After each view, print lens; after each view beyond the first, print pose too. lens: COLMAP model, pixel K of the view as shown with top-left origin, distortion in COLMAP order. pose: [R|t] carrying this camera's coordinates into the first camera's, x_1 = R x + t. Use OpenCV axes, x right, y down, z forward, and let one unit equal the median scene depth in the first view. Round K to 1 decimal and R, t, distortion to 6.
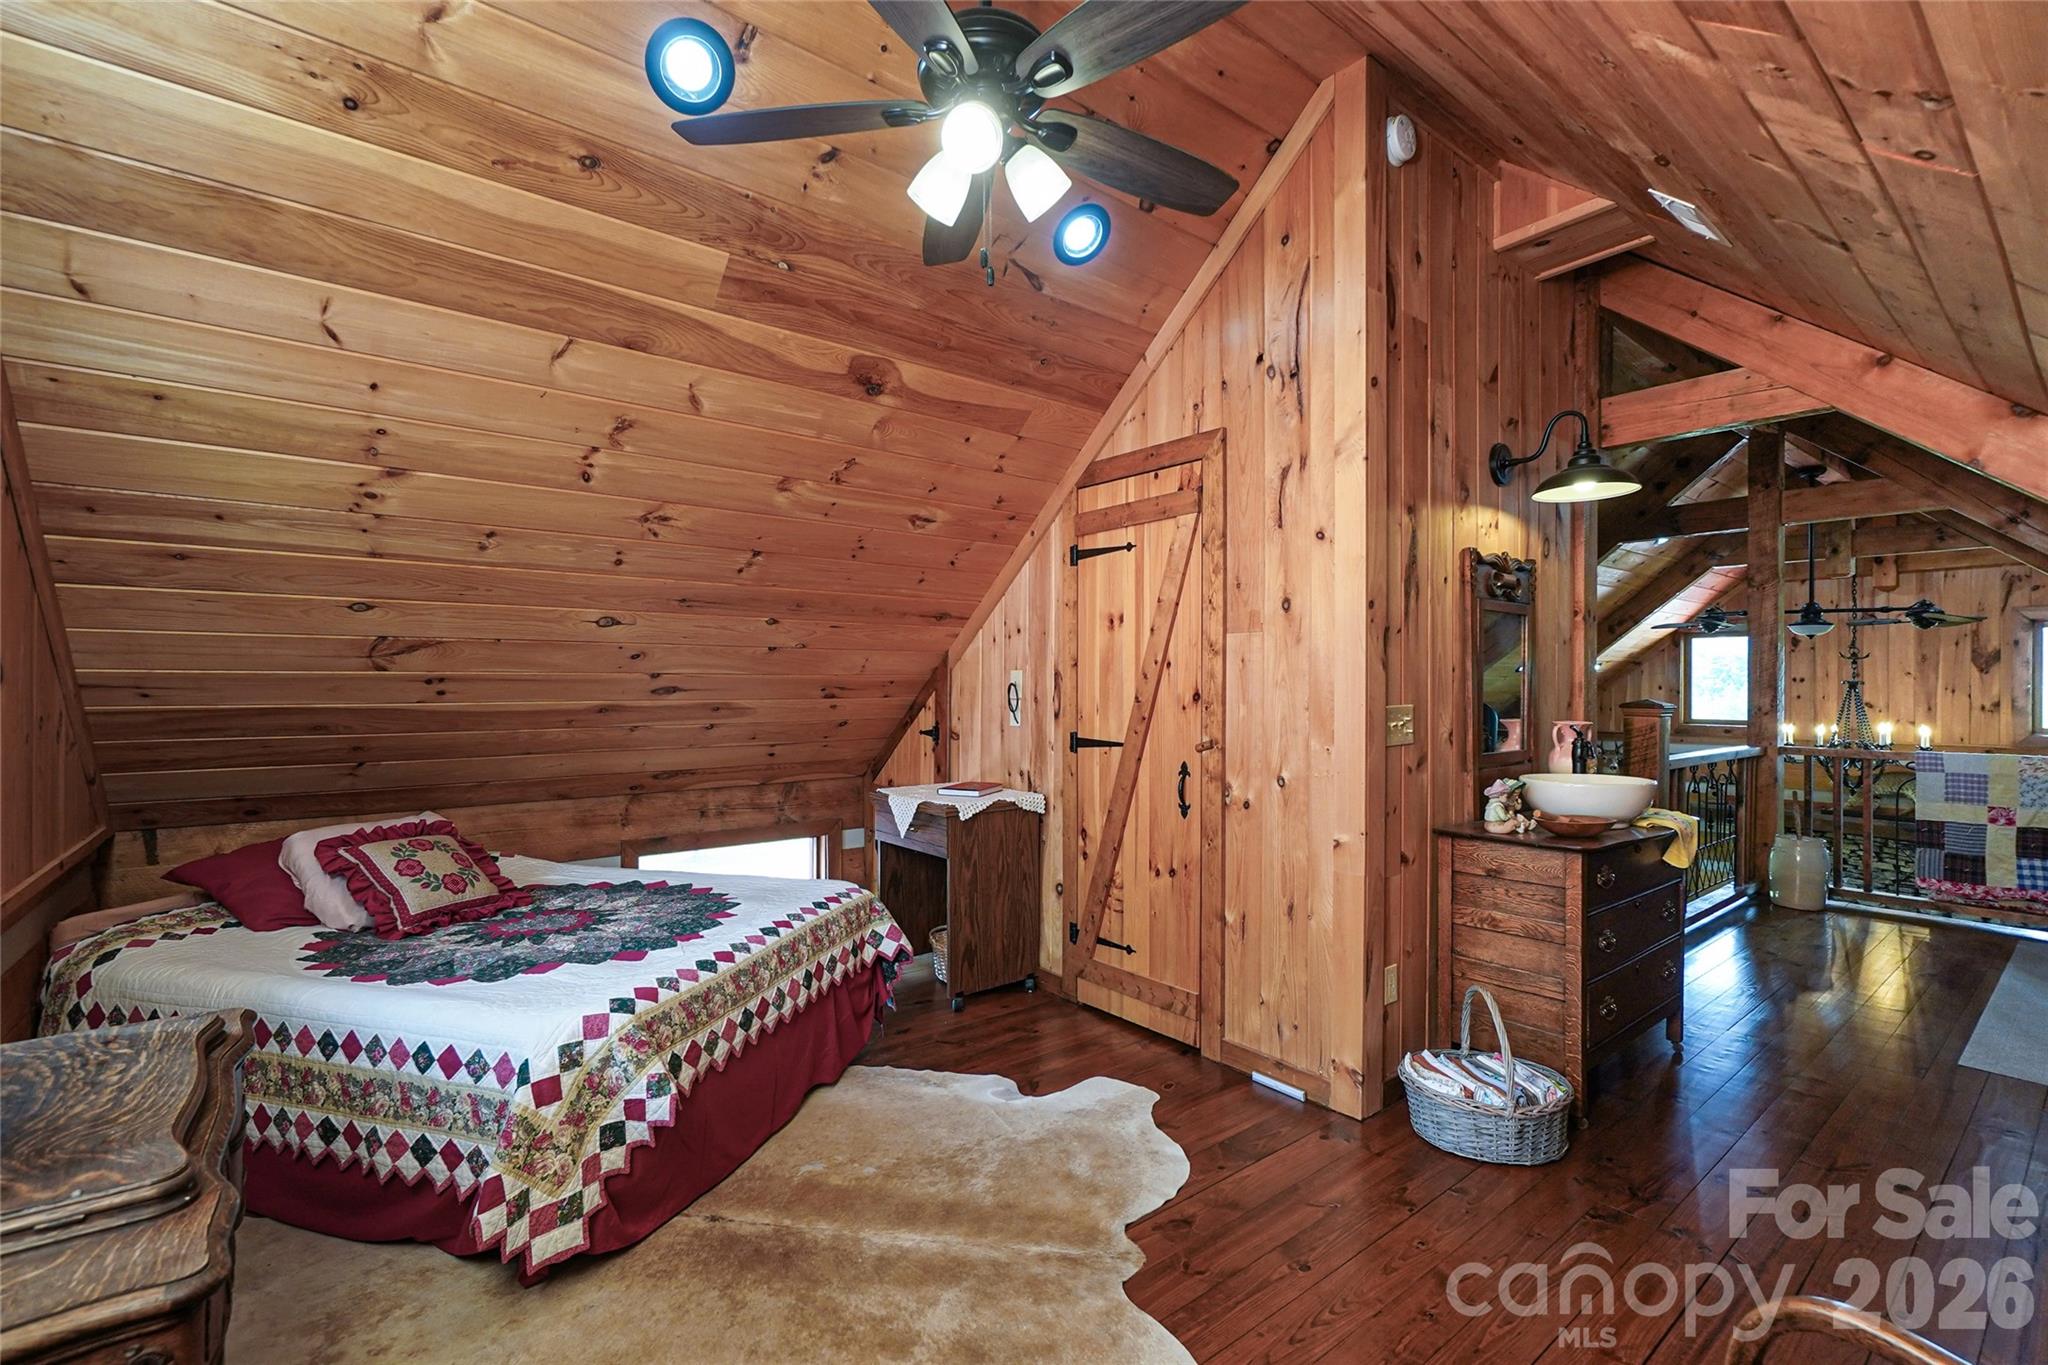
lens RADIAL K [[898.2, 0, 1016.4], [0, 898.2, 689.8], [0, 0, 1]] dist [-0.011182, 0.004723]
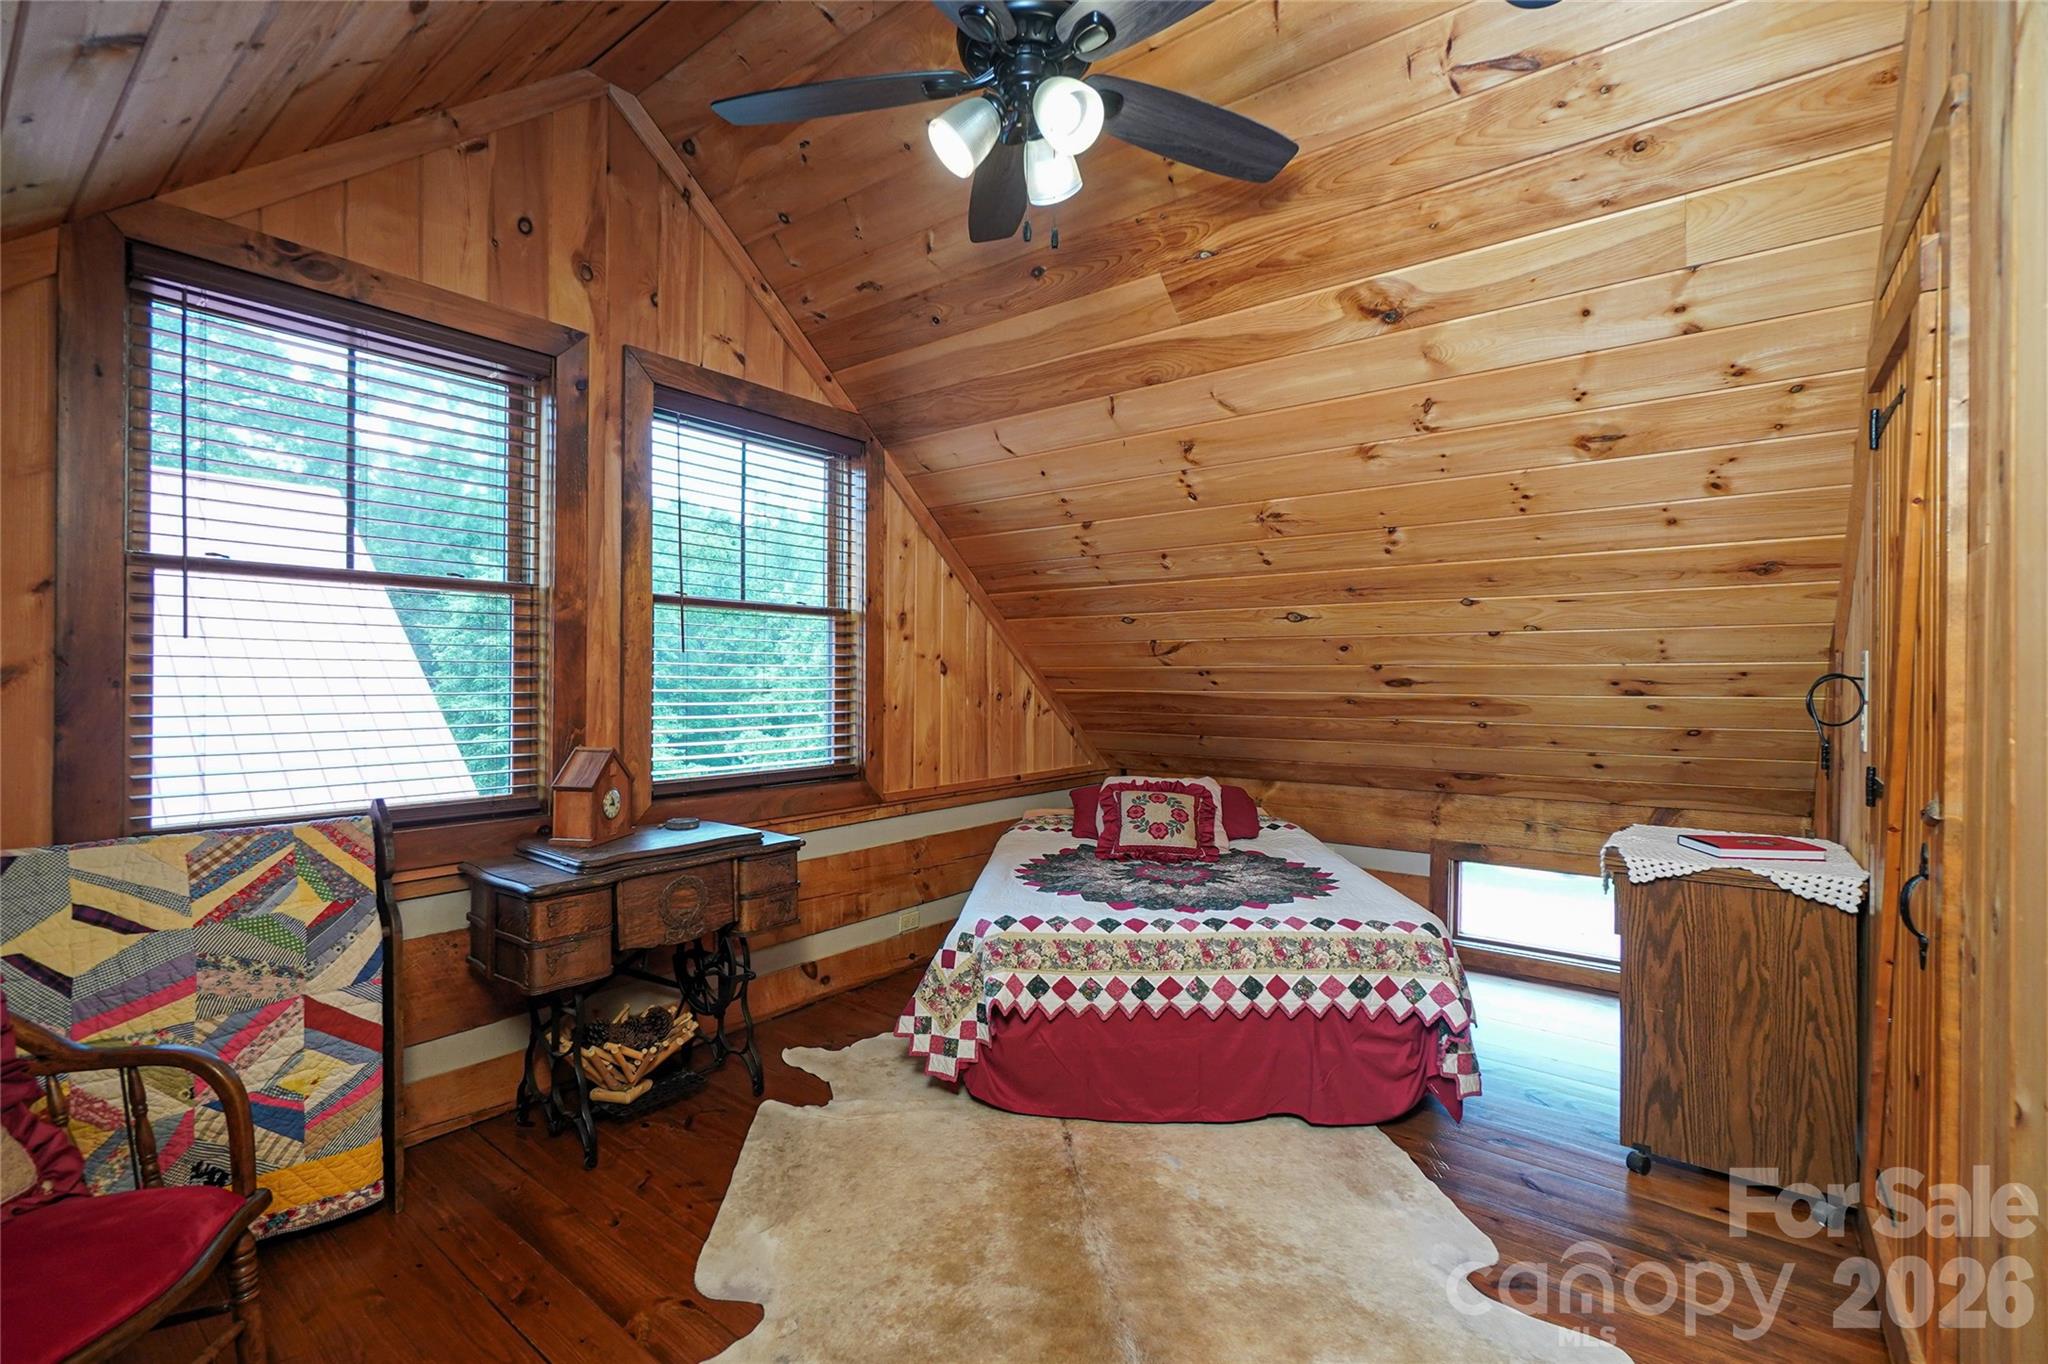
lens RADIAL K [[898.2, 0, 1019.9], [0, 898.2, 680.3], [0, 0, 1]] dist [-0.011182, 0.004723]
pose [[0.233318, 0.004107, -0.972392, 0.541661], [-0.008476, 0.999962, 0.002190, -0.000620], [0.972364, 0.007731, 0.233343, 0.467197]]
